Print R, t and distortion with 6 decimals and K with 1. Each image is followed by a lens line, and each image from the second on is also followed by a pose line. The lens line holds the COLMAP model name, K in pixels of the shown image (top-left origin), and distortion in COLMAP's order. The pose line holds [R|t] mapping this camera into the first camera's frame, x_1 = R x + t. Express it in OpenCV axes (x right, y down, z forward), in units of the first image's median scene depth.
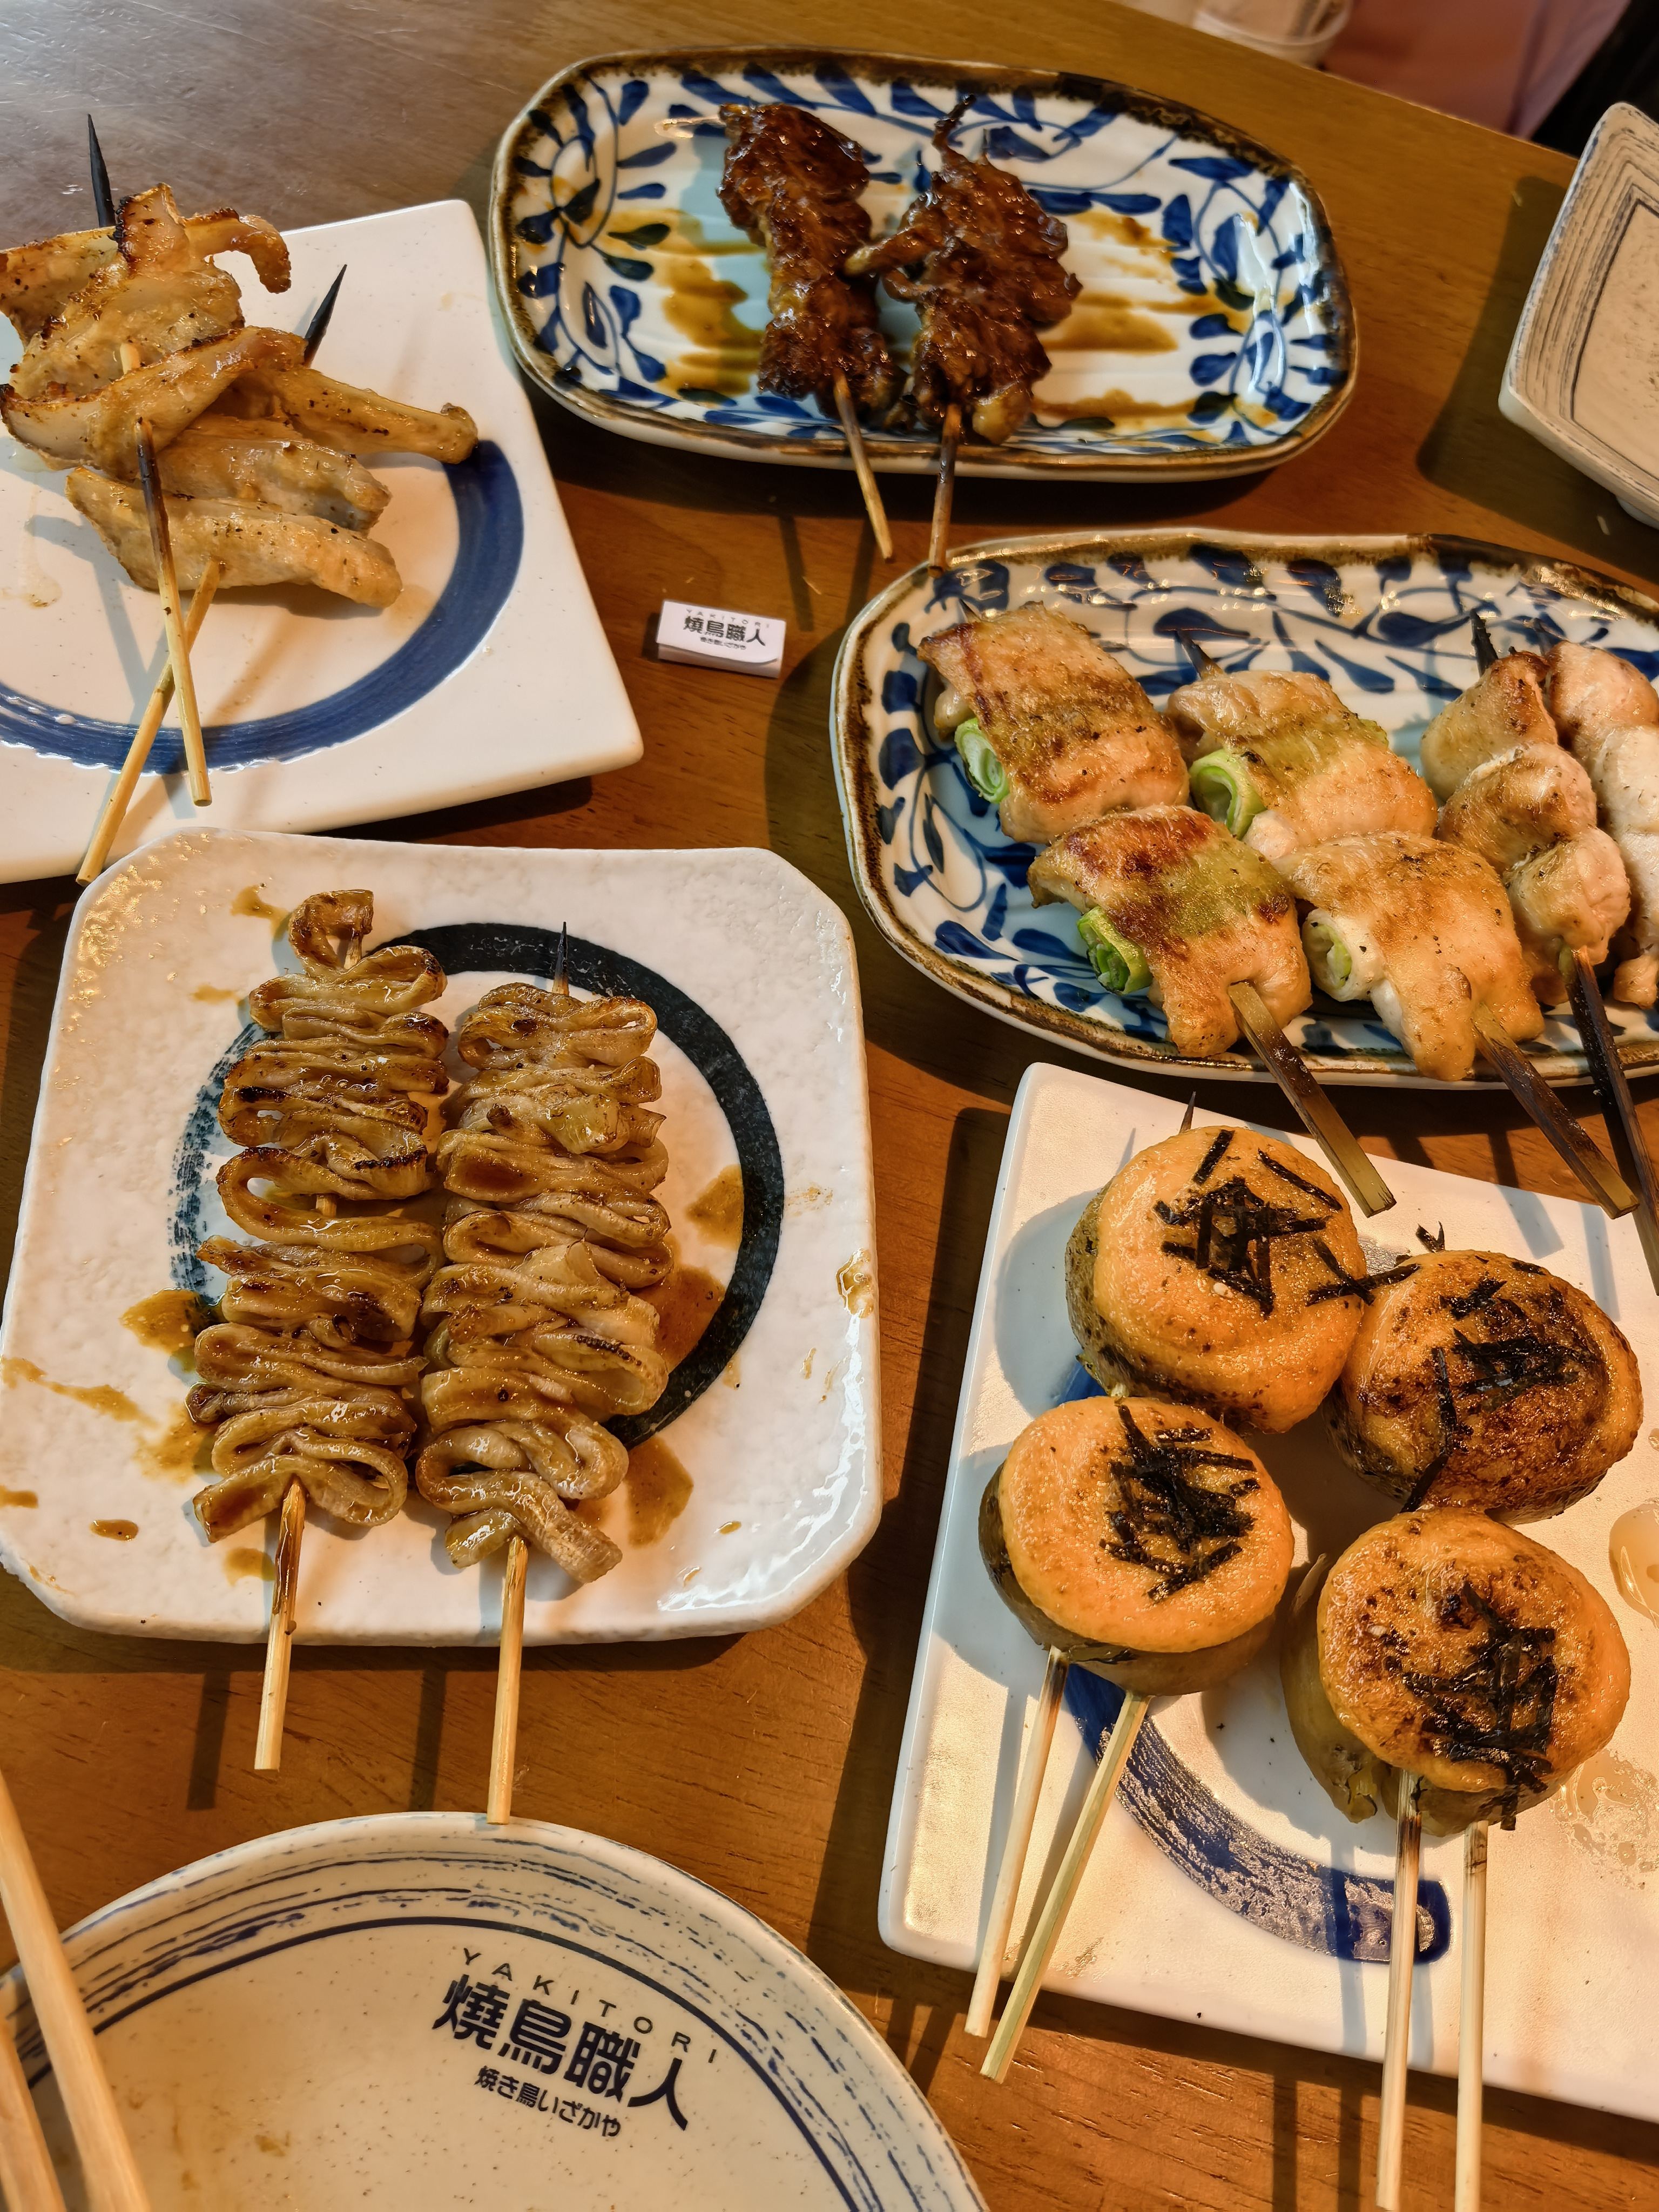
lens RADIAL K [[1959.9, 0, 829.5], [0, 1959.9, 1106.0], [0, 0, 1]] dist [0.006310, -0.050598]
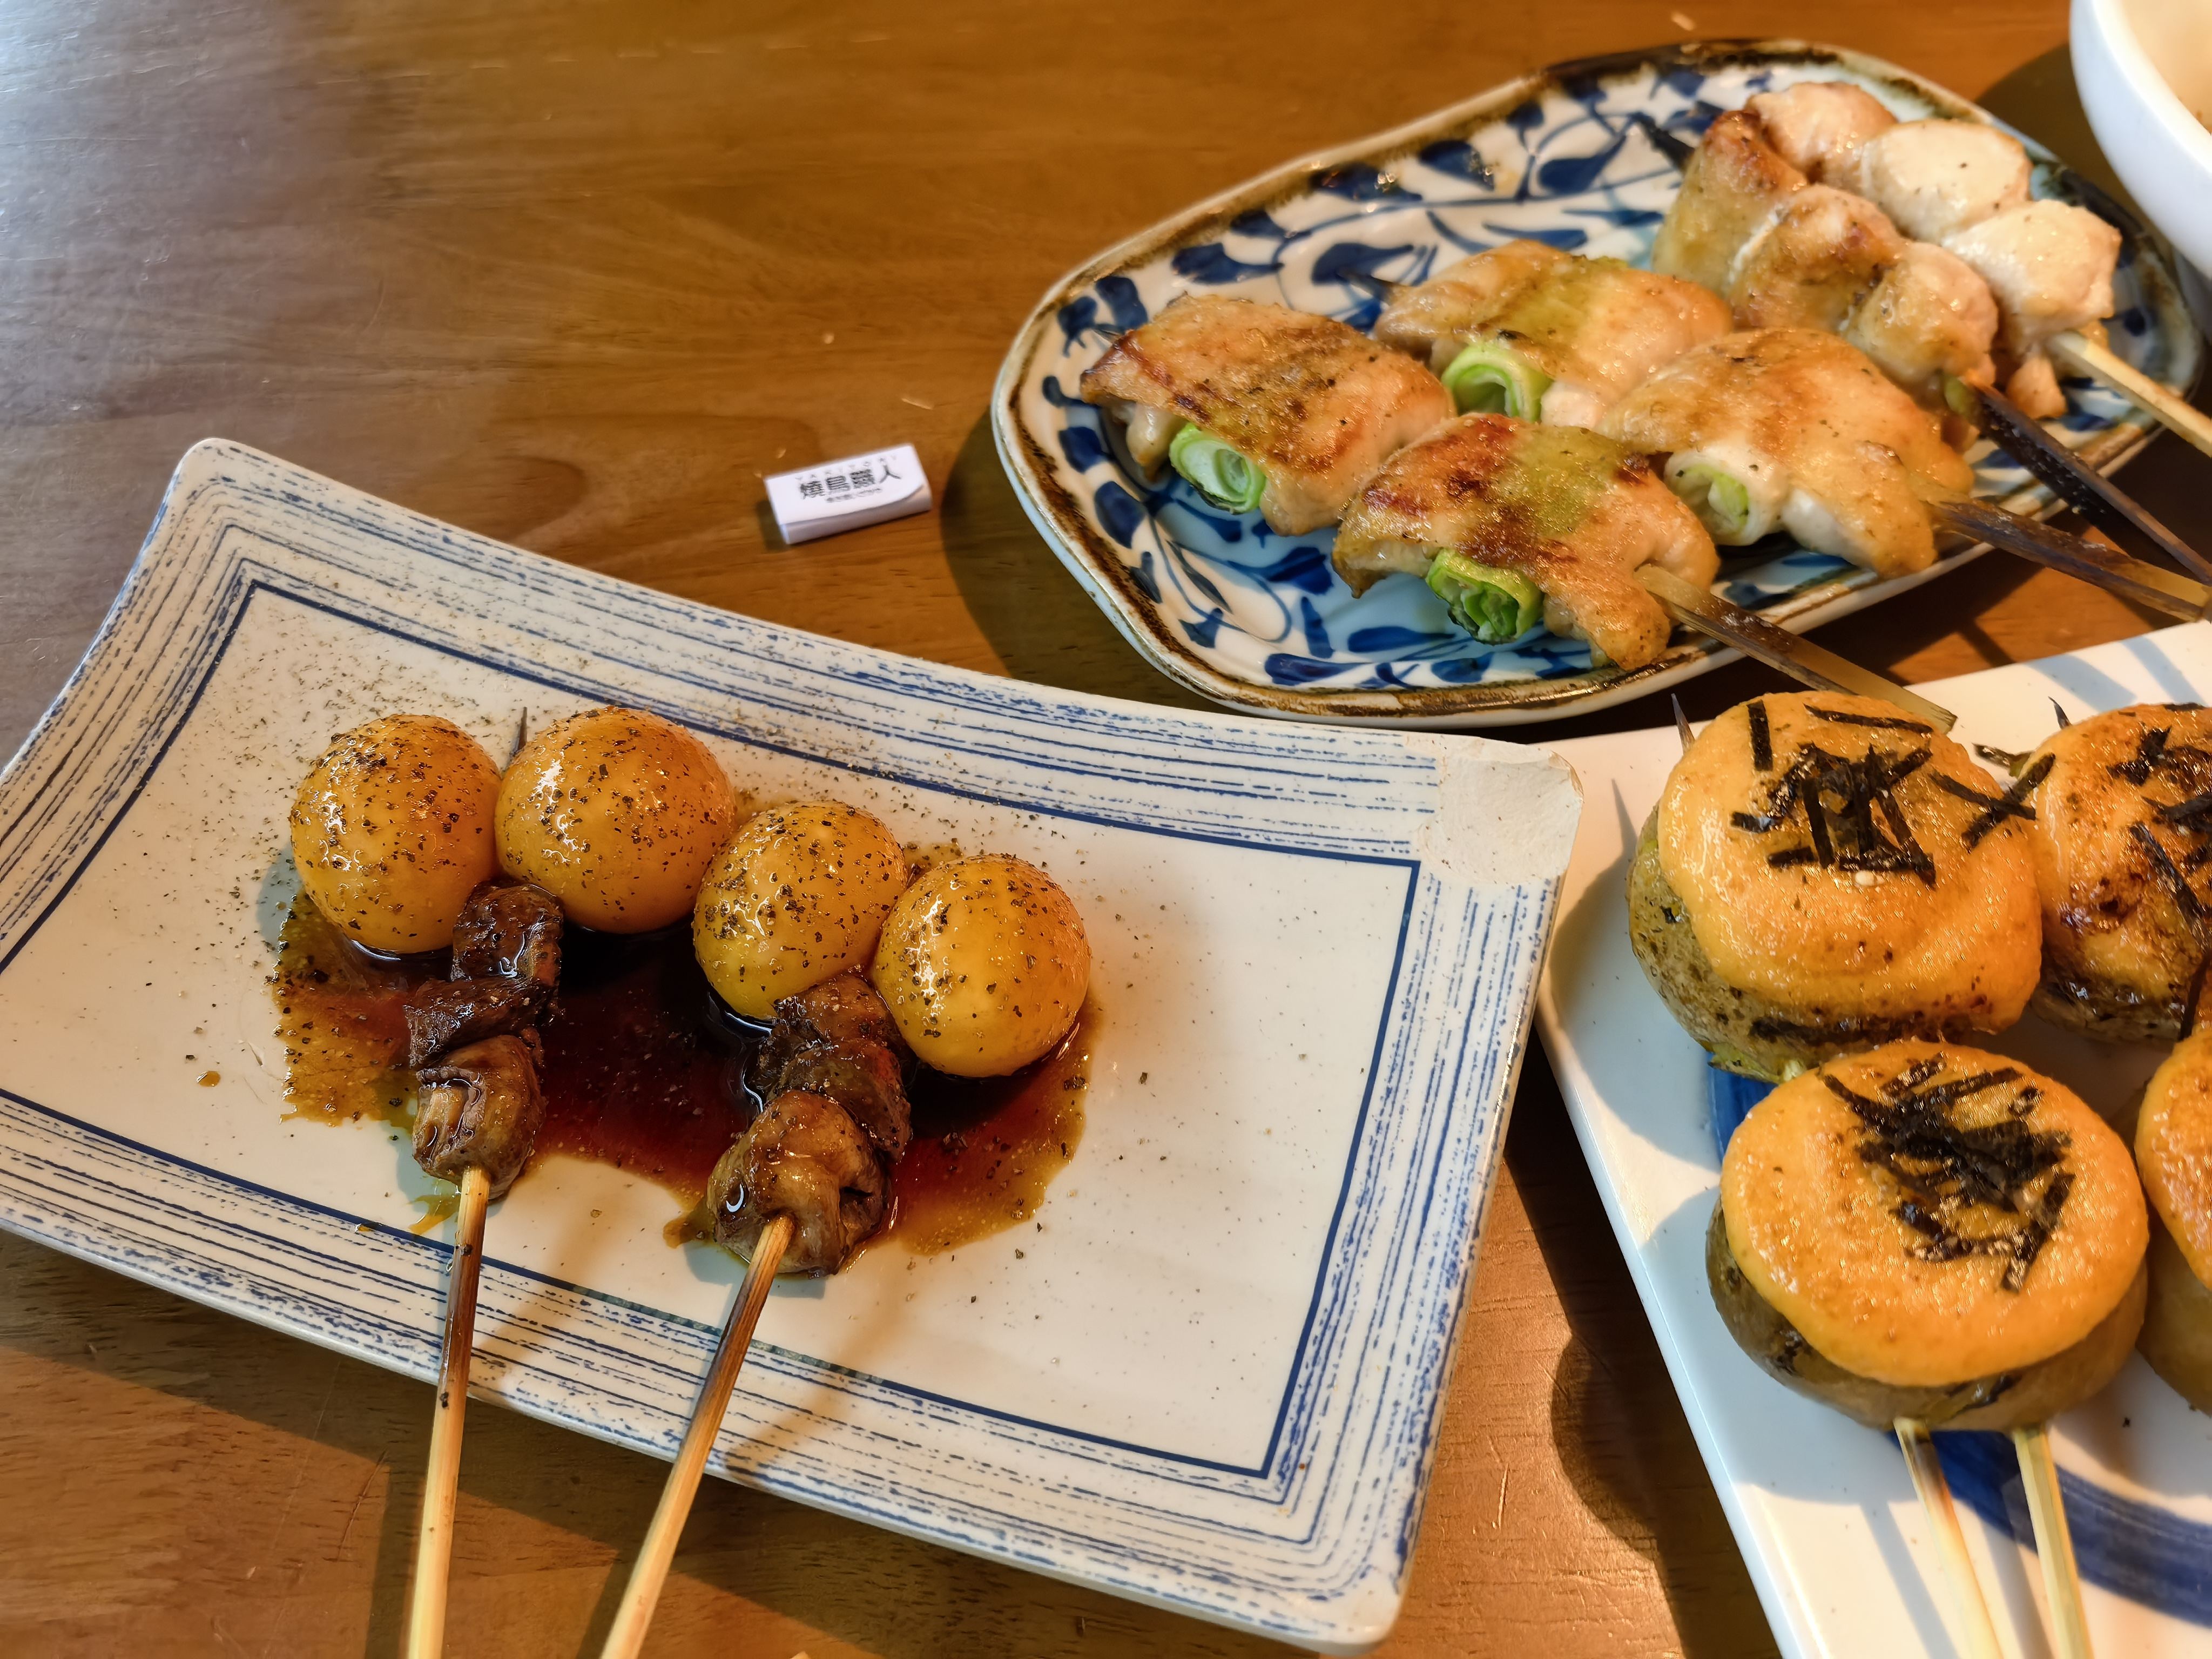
lens RADIAL K [[1959.9, 0, 1128.2], [0, 1959.9, 858.7], [0, 0, 1]] dist [0.006310, -0.050598]
pose [[0.901656, -0.418992, 0.107062, -0.099184], [0.429271, 0.897139, -0.104248, 0.033155], [-0.052371, 0.139955, 0.988772, 0.206645]]
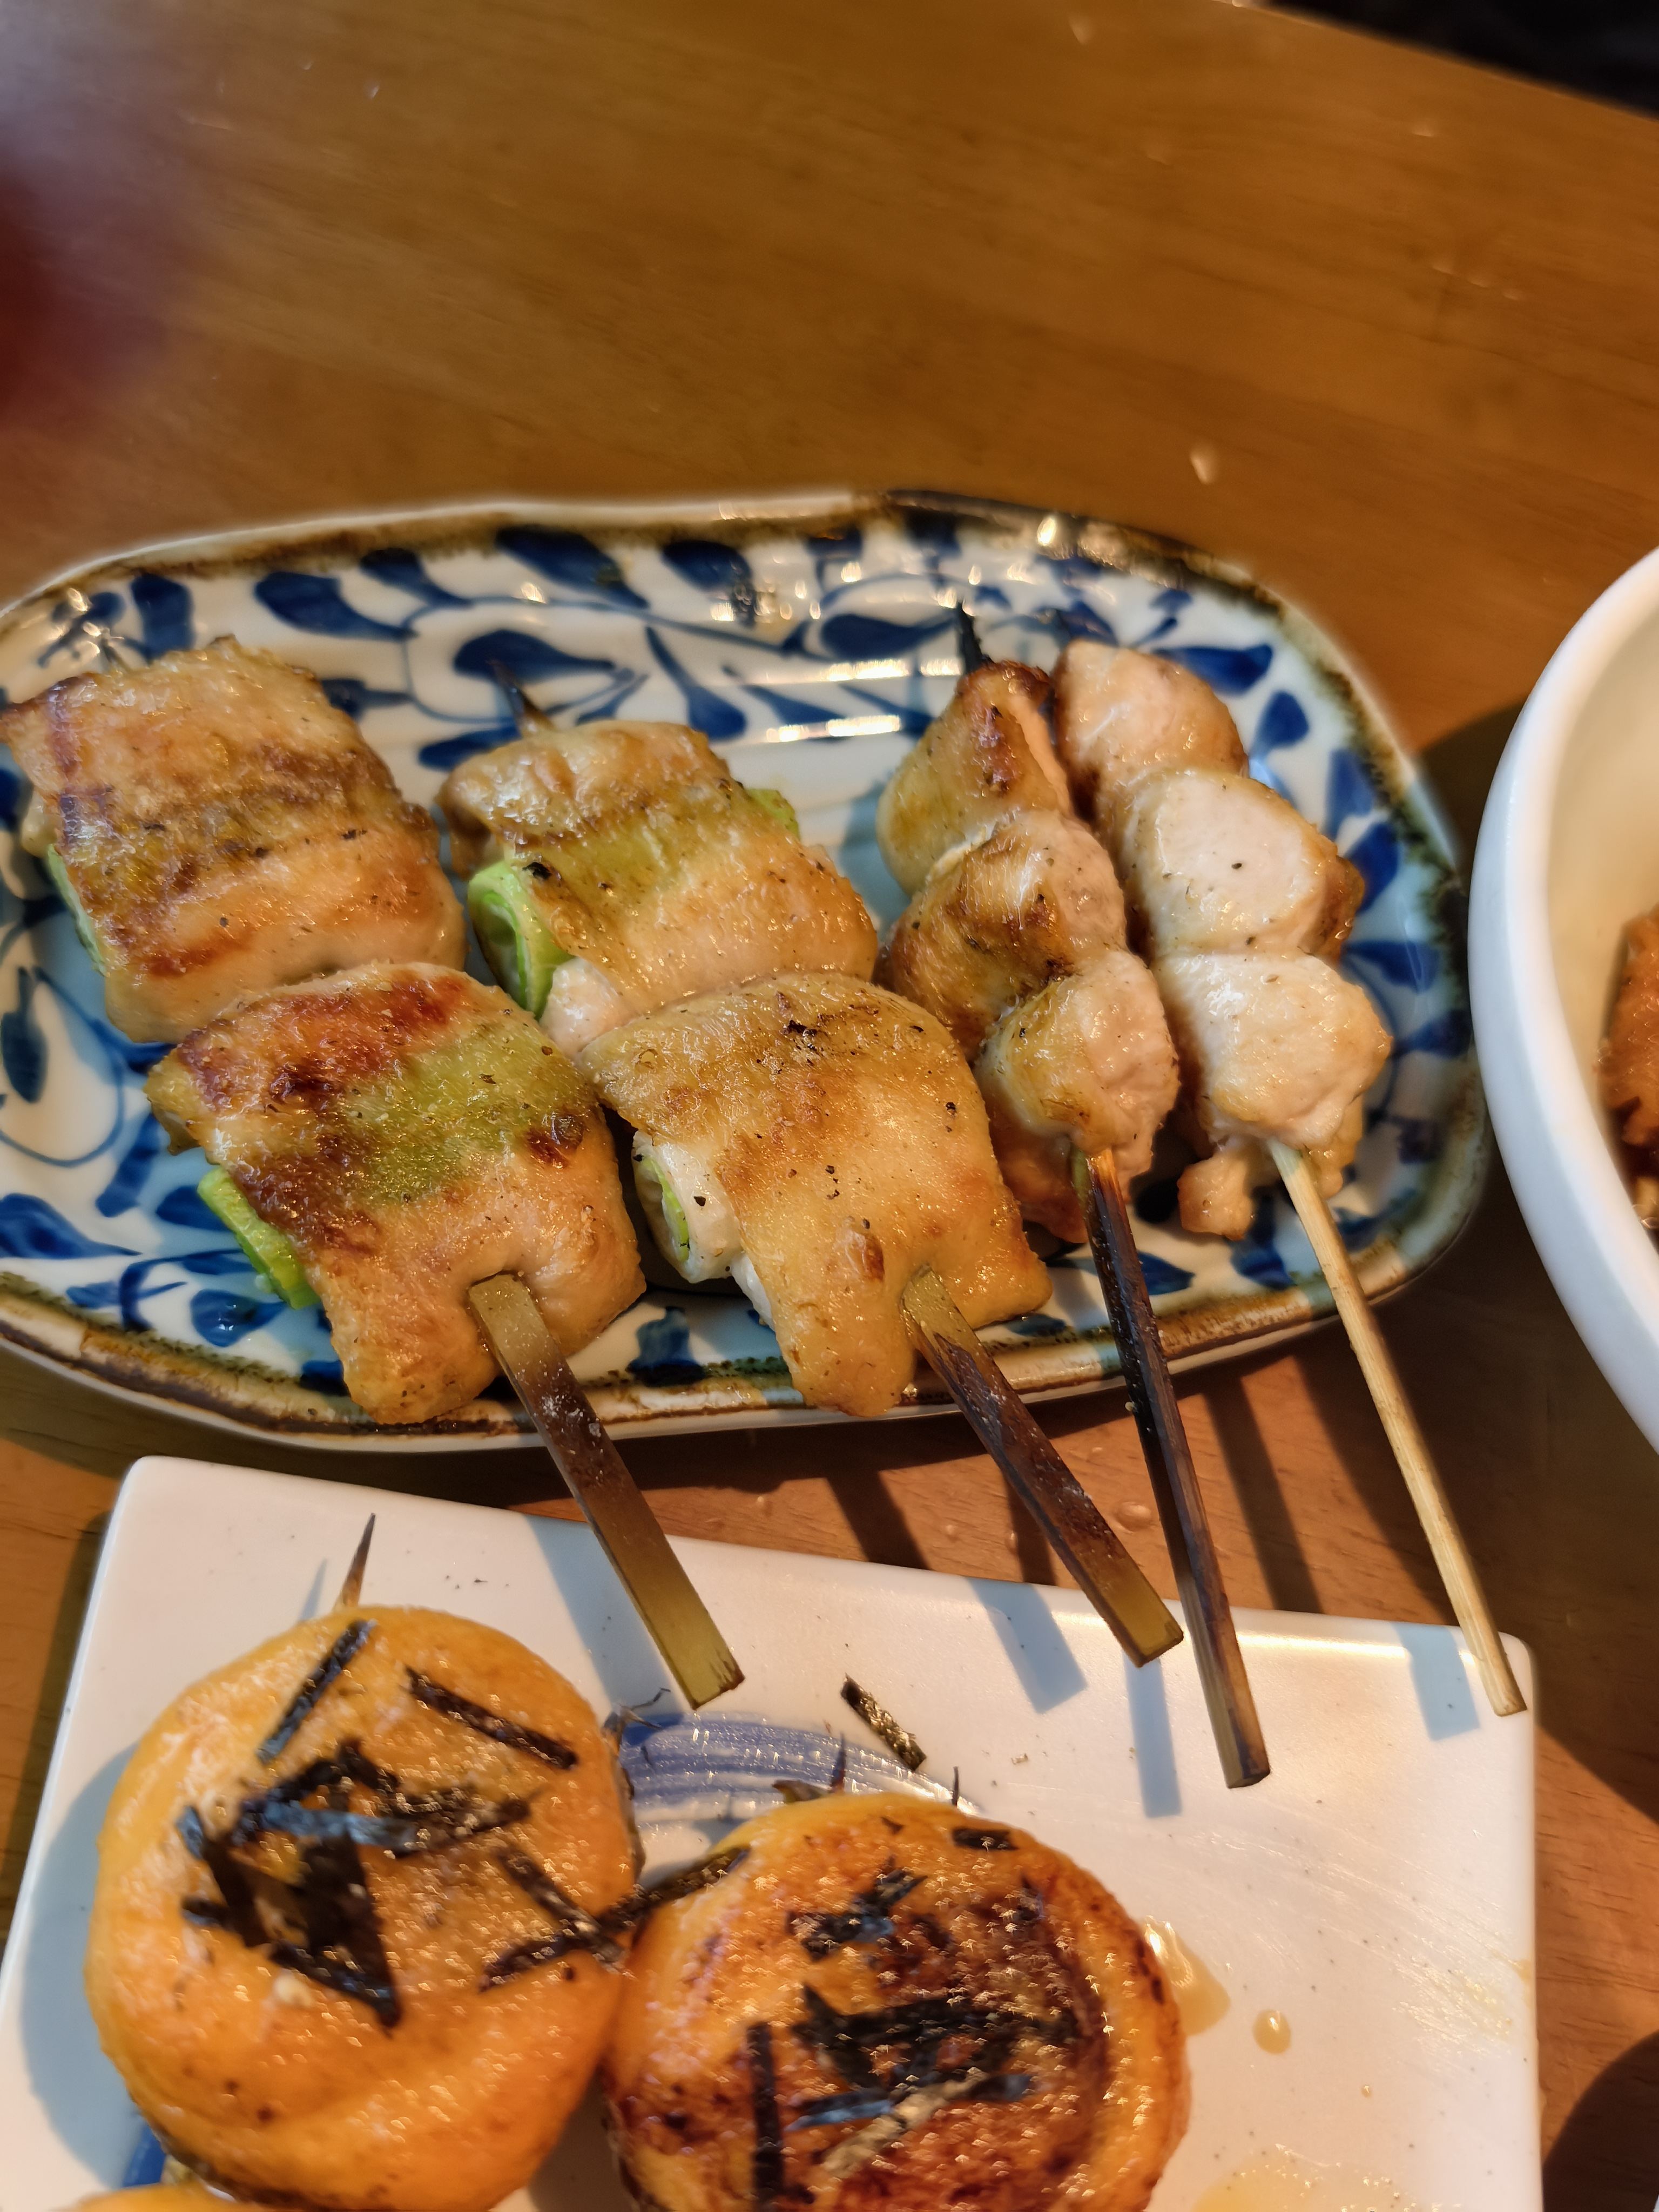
lens RADIAL K [[1959.9, 0, 829.5], [0, 1959.9, 1106.0], [0, 0, 1]] dist [0.006310, -0.050598]
pose [[0.995853, -0.077433, 0.047753, 0.244672], [0.078379, 0.996756, -0.018260, -0.081400], [-0.046184, 0.021927, 0.998692, 0.369837]]
